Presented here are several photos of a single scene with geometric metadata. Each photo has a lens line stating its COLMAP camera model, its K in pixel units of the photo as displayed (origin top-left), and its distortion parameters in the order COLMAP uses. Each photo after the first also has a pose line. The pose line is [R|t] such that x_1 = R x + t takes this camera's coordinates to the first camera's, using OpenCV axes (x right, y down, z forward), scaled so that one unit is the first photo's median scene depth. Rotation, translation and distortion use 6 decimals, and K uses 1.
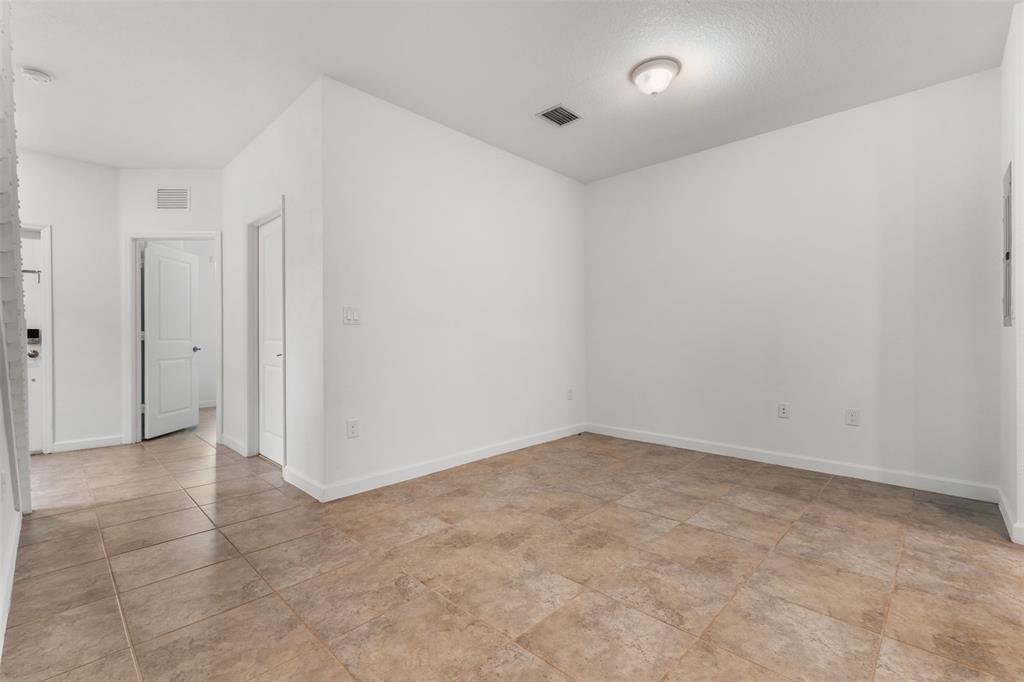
lens RADIAL K [[454.5, 0, 522.7], [0, 454.5, 342.5], [0, 0, 1]] dist [-0.006678, 0.001894]
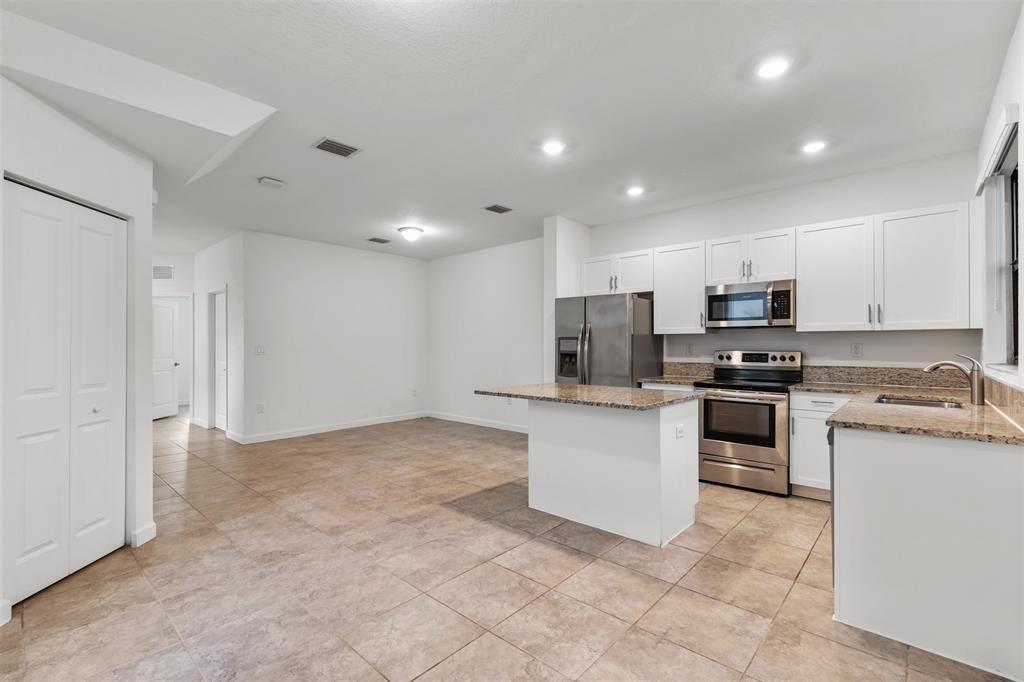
lens RADIAL K [[454.5, 0, 517.1], [0, 454.5, 346.2], [0, 0, 1]] dist [-0.006678, 0.001894]
pose [[0.999657, -0.000991, 0.026178, 0.707797], [0.001259, 0.999947, -0.010208, -0.055490], [-0.026166, 0.010238, 0.999605, -1.020591]]
